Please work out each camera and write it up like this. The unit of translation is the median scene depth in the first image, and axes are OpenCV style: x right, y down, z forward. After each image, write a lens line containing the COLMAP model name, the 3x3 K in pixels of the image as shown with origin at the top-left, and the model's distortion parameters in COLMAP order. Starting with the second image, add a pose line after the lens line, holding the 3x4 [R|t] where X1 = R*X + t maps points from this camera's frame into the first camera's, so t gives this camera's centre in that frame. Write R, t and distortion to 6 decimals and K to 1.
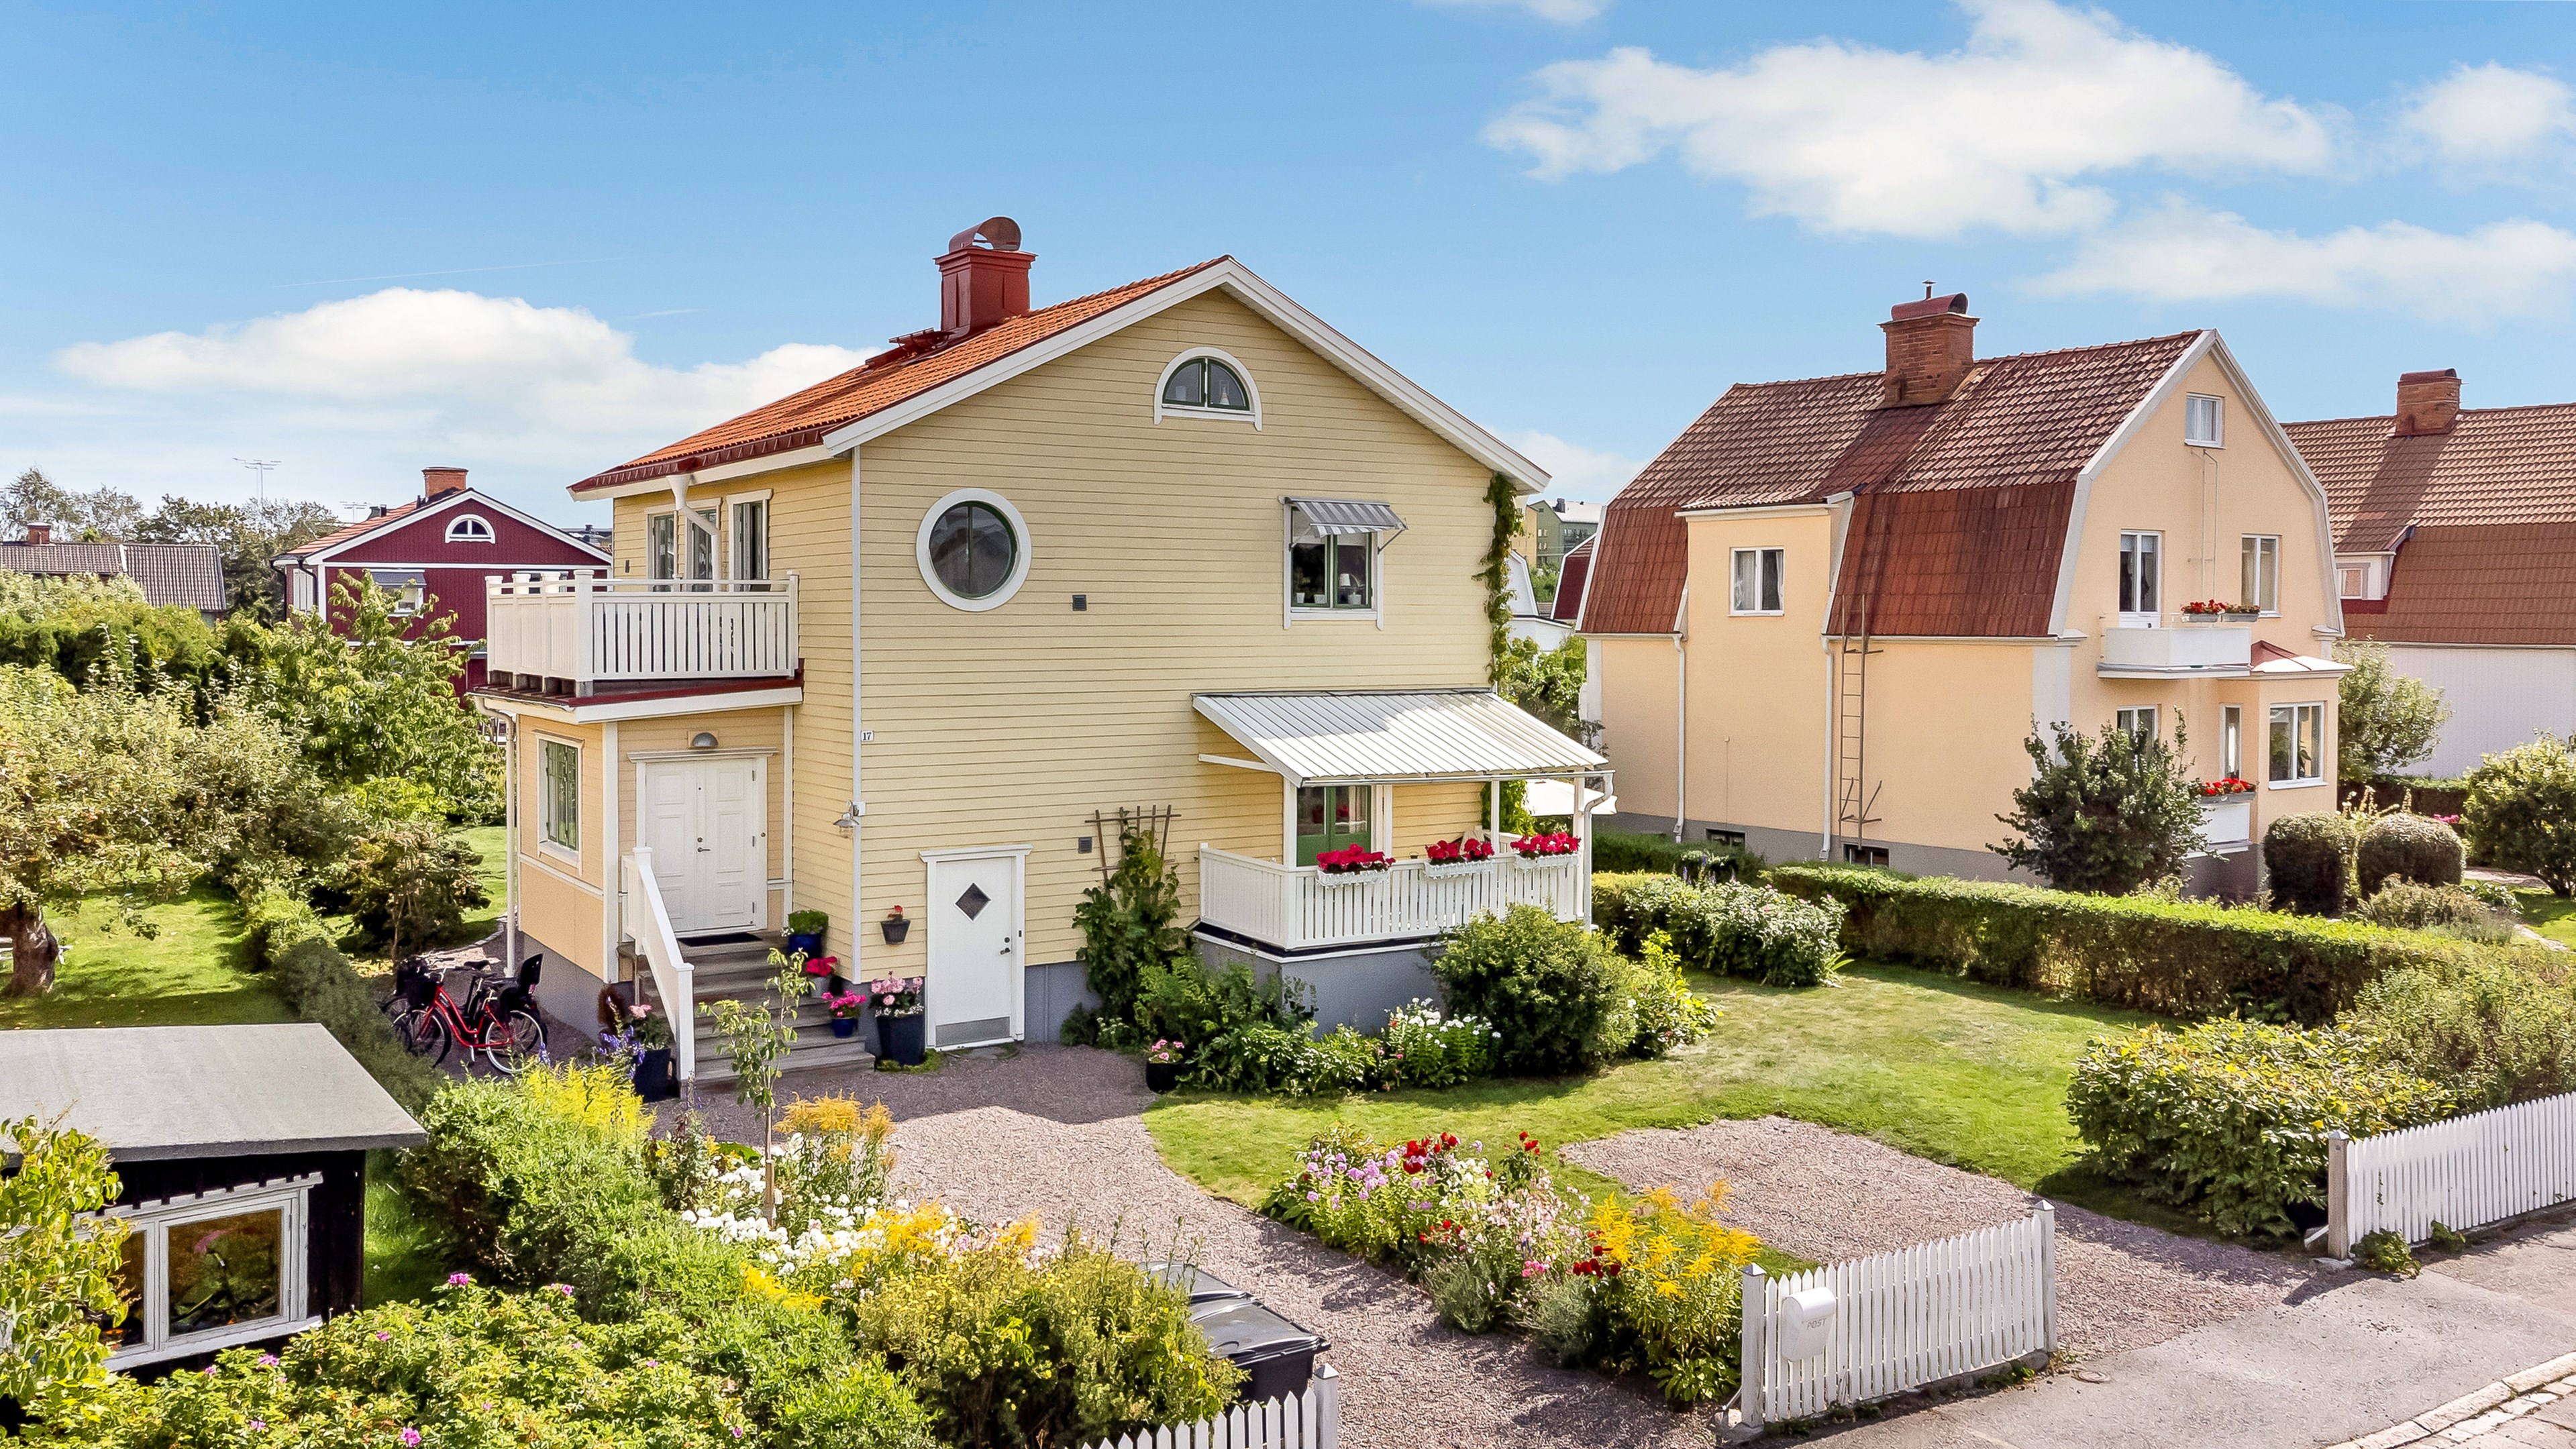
lens RADIAL K [[2022.6, 0, 1297.5], [0, 2022.6, 633.2], [0, 0, 1]] dist [0.001851, -0.000043]
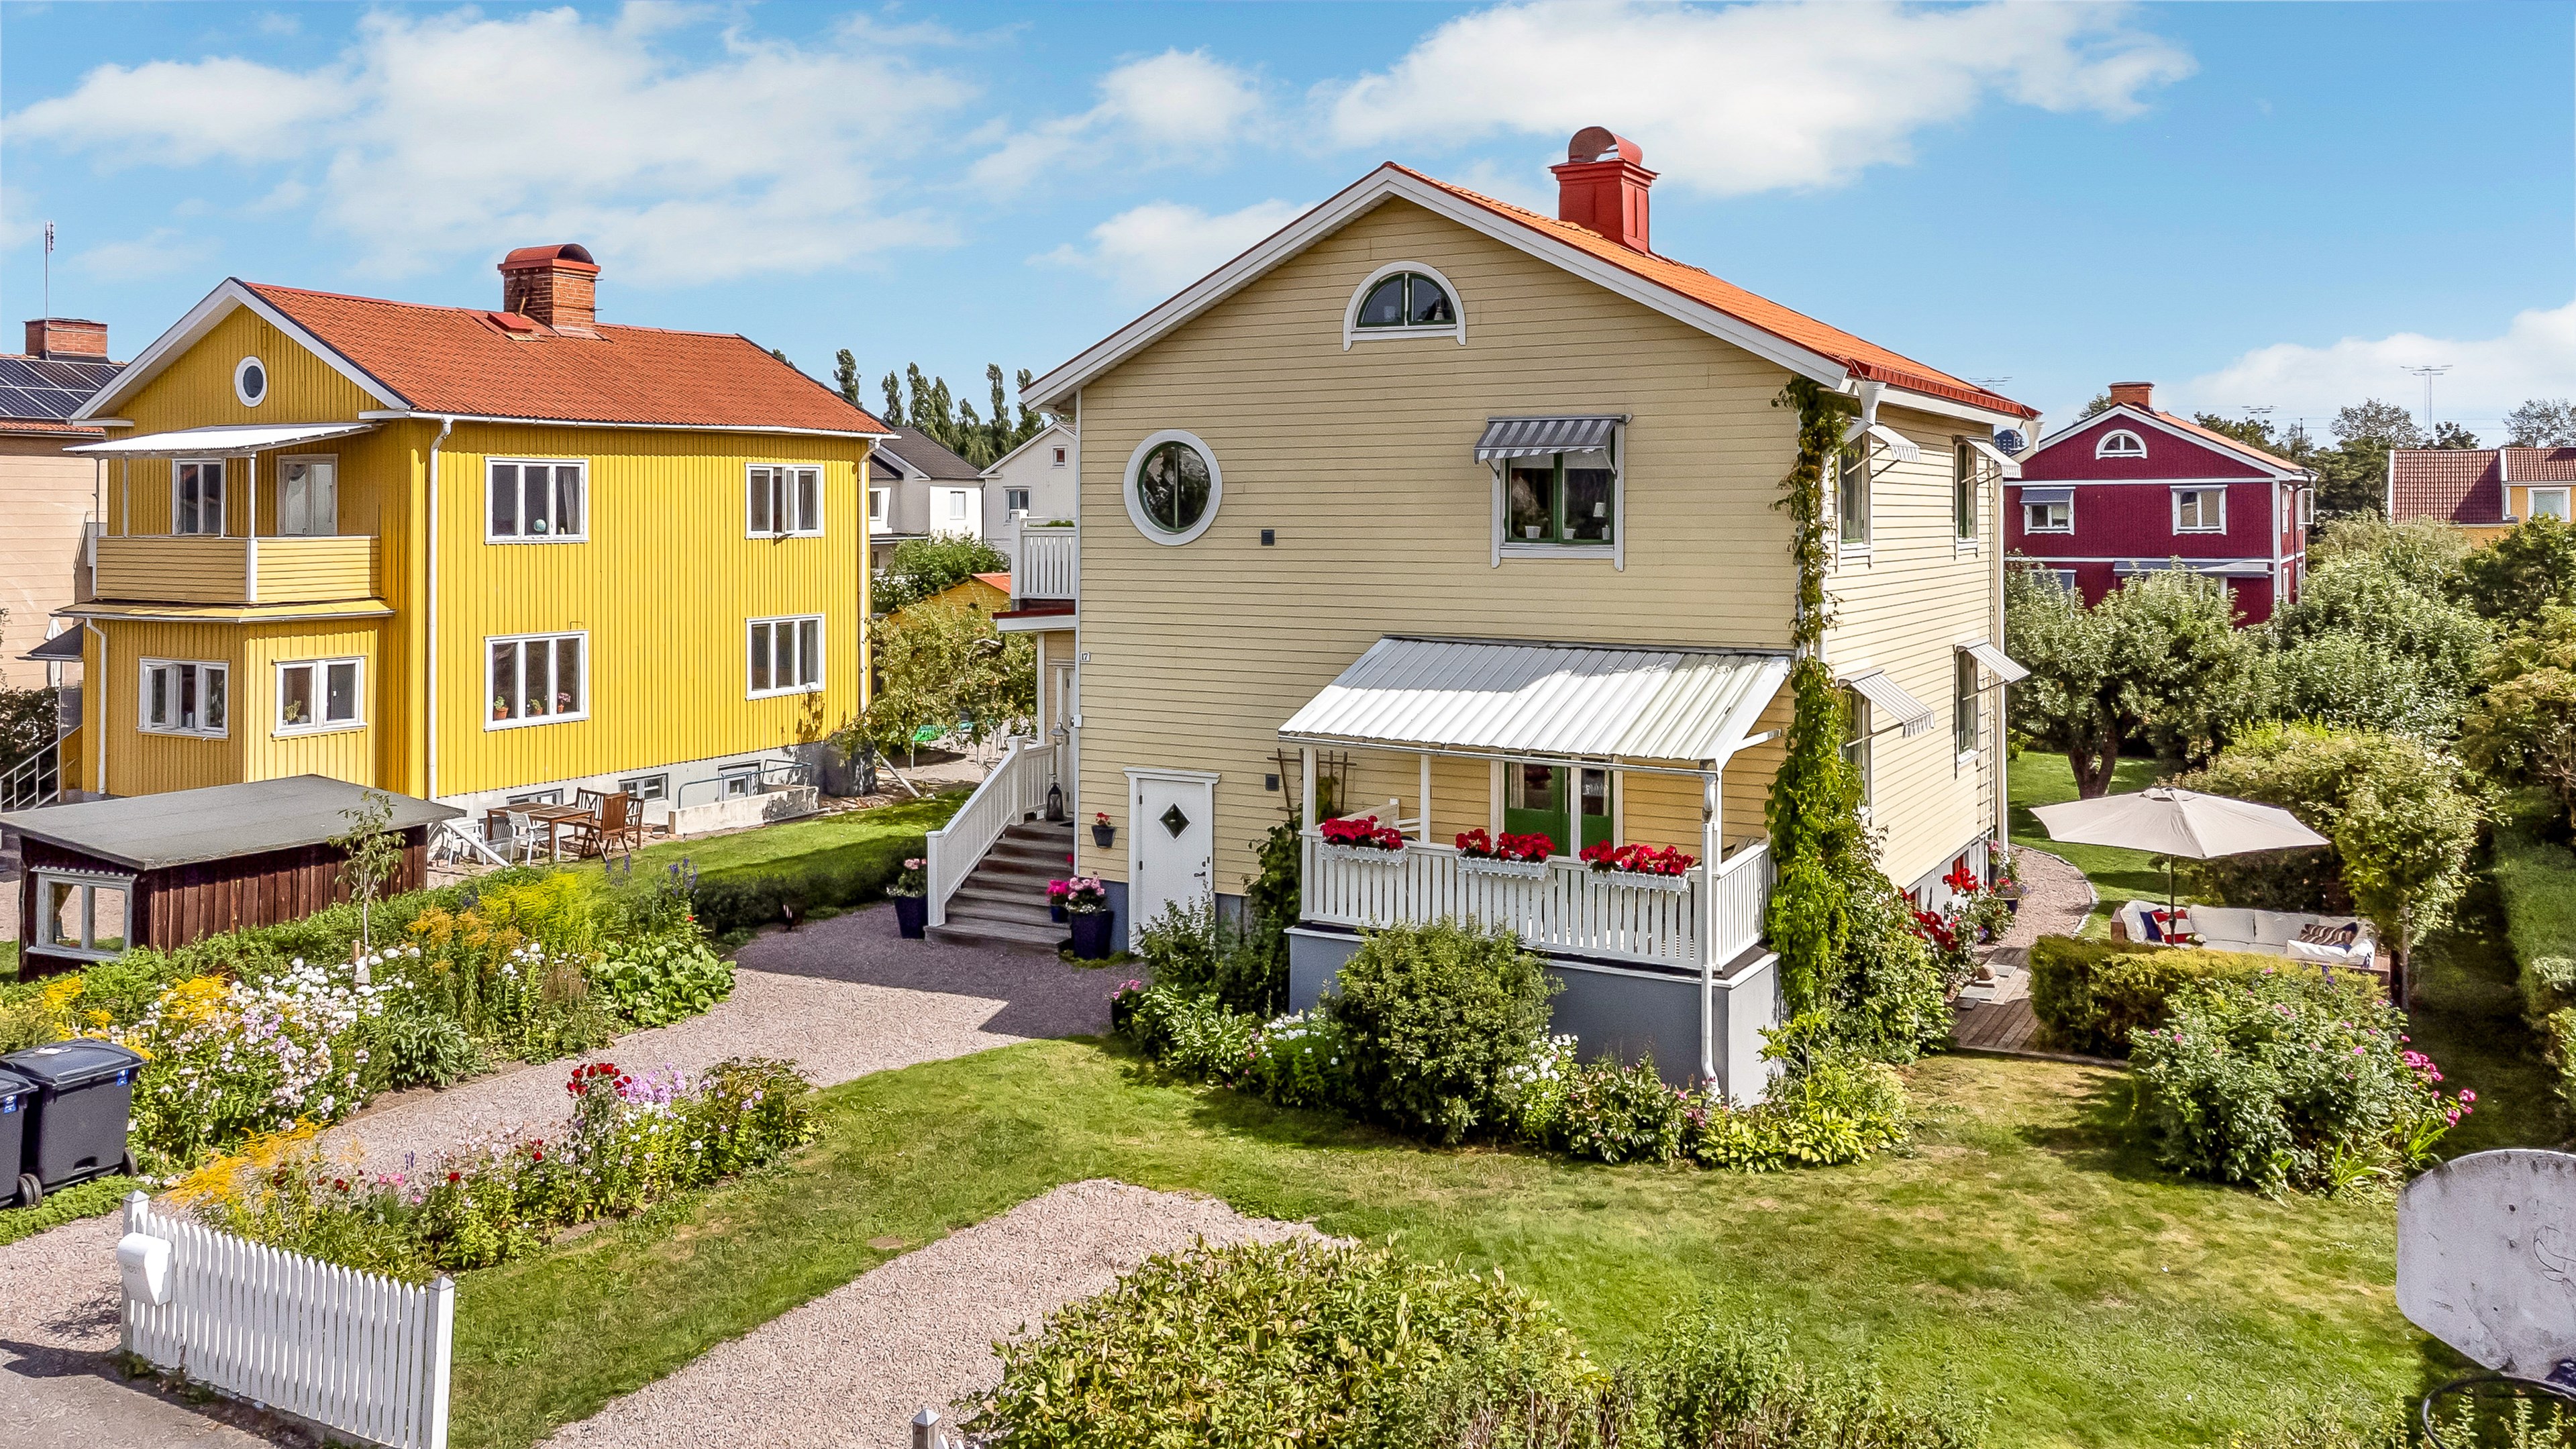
lens RADIAL K [[1999.2, 0, 1297.9], [0, 1999.2, 476.2], [0, 0, 1]] dist [0.007828, 0.012748]
pose [[0.448784, -0.019768, -0.893421, 0.754314], [-0.008354, 0.999619, -0.026314, -0.018825], [0.893601, 0.019273, 0.448448, 0.552575]]
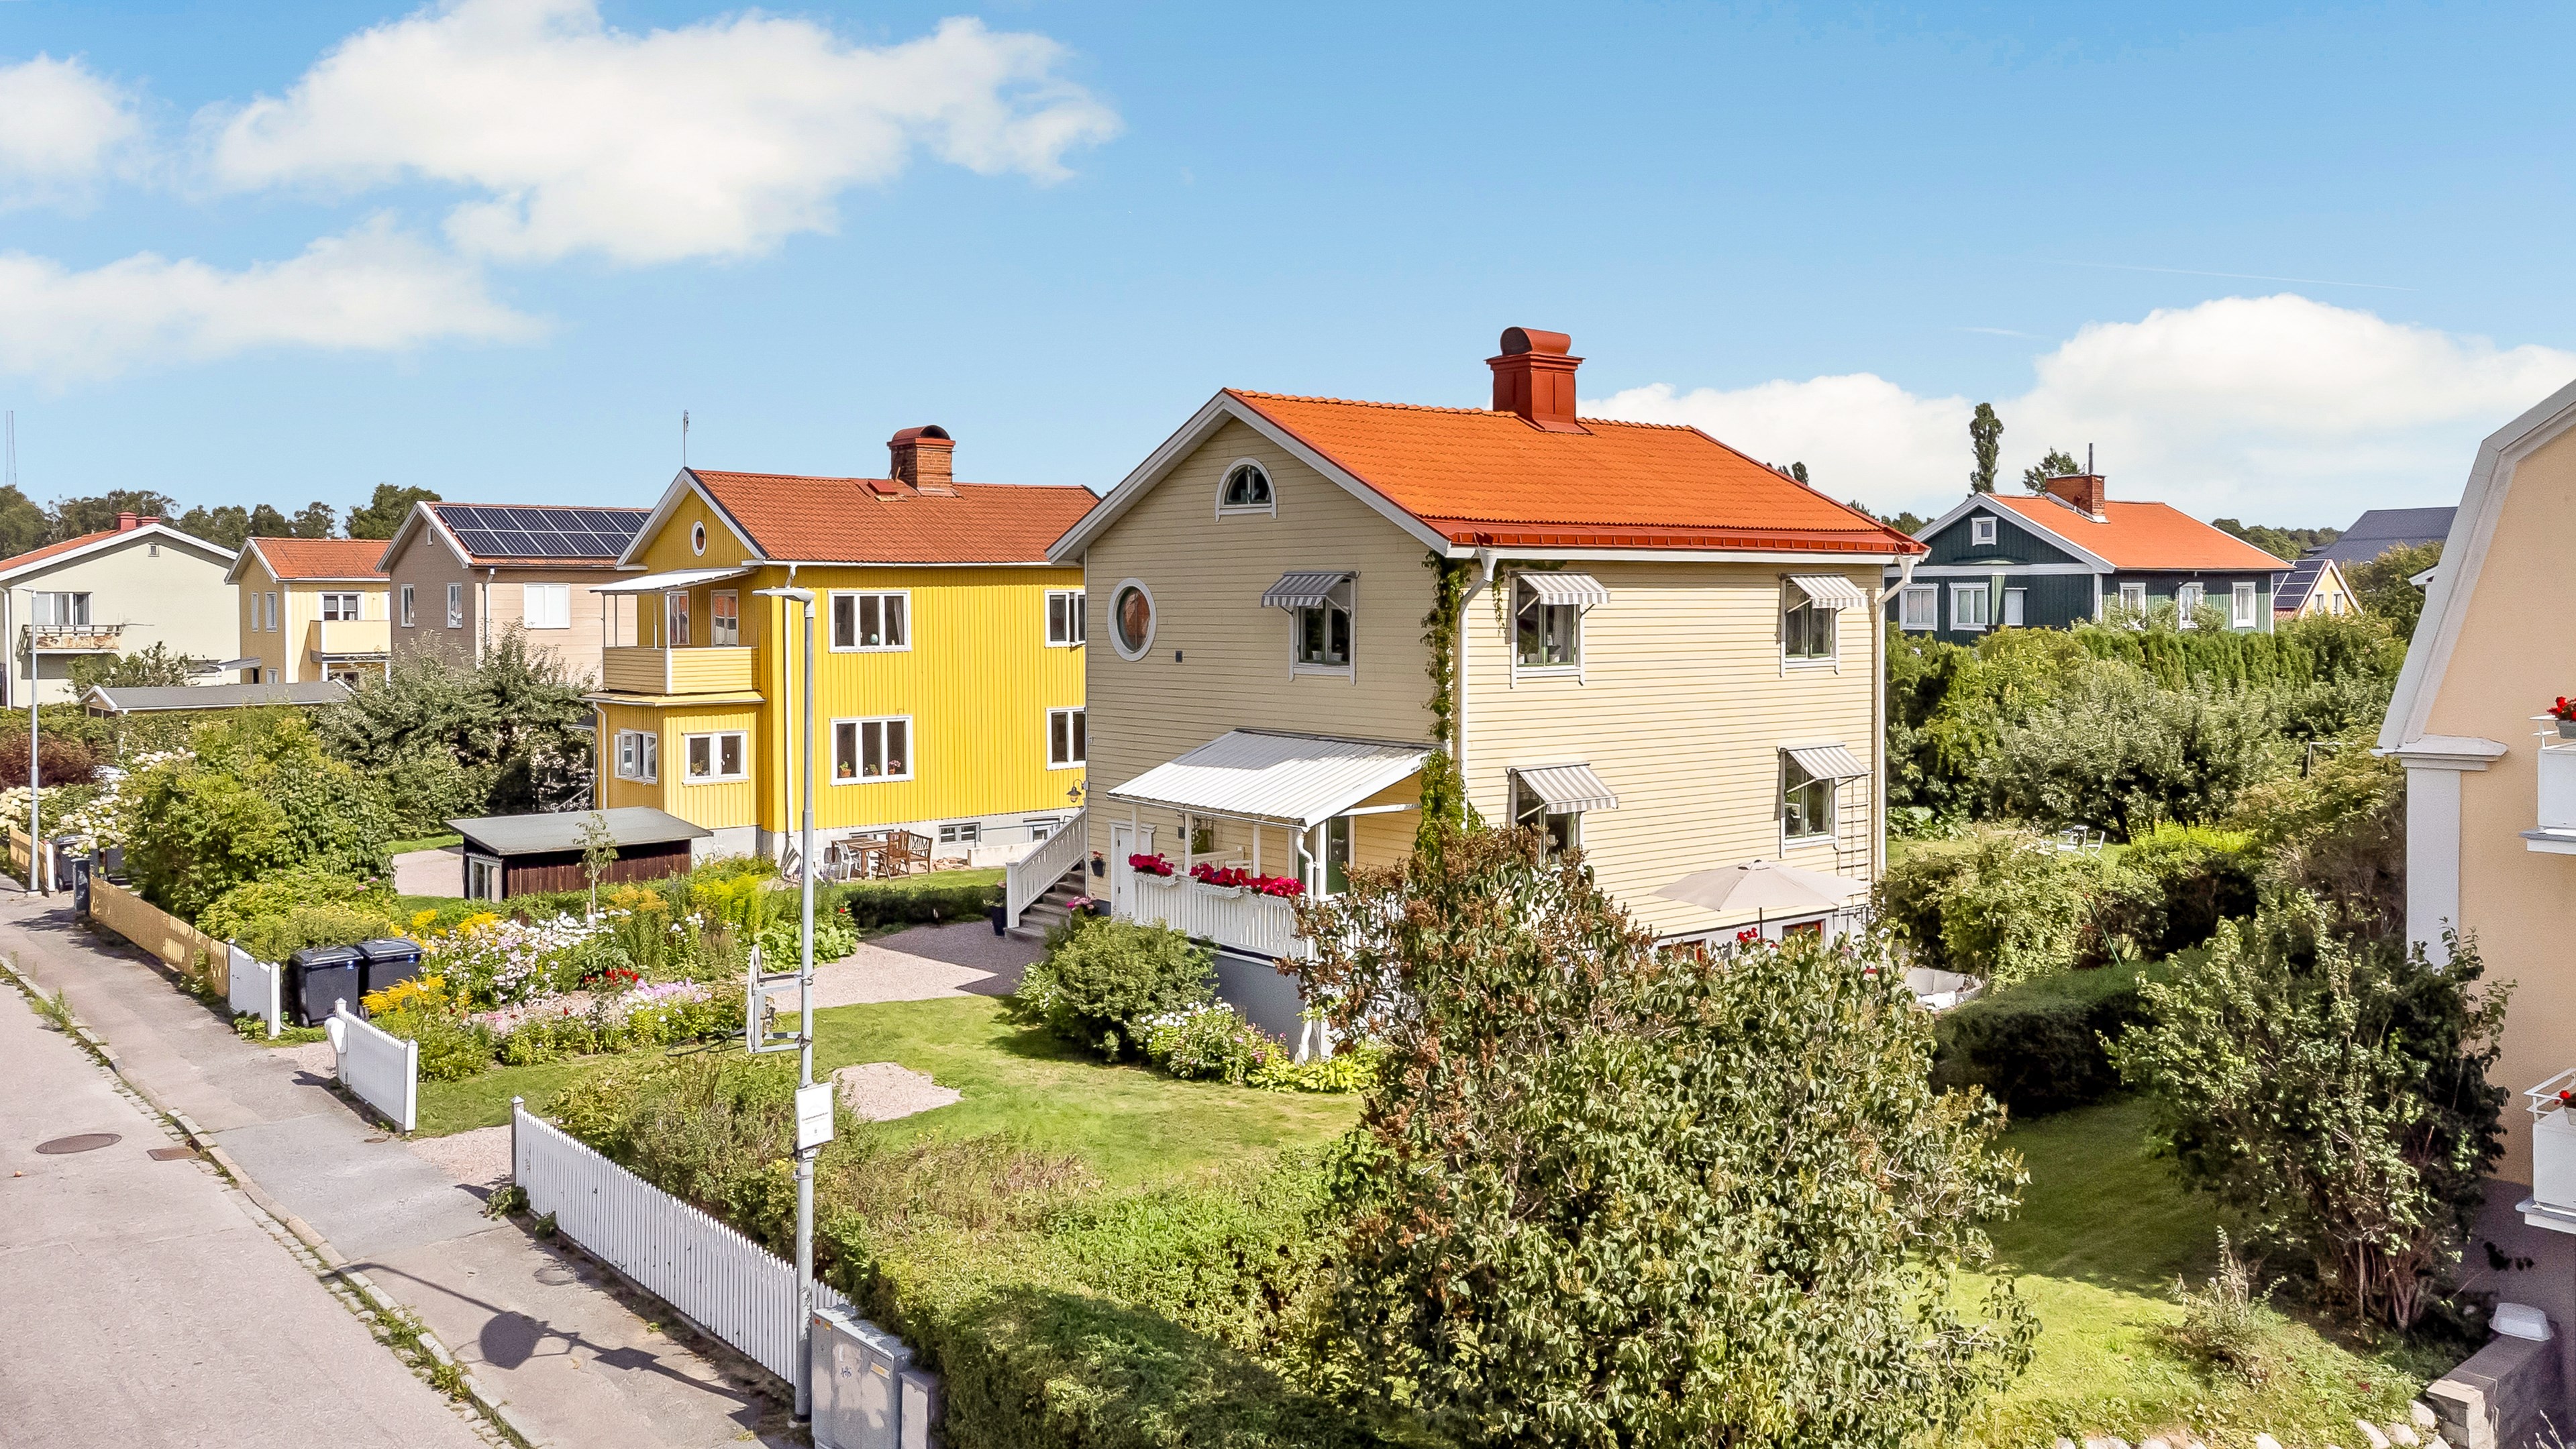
lens RADIAL K [[2022.6, 0, 1297.5], [0, 2022.6, 633.2], [0, 0, 1]] dist [0.001851, -0.000043]
pose [[0.096344, 0.011116, -0.995286, 1.233836], [-0.007239, 0.999919, 0.010467, -0.044935], [0.995322, 0.006197, 0.096417, 0.917658]]
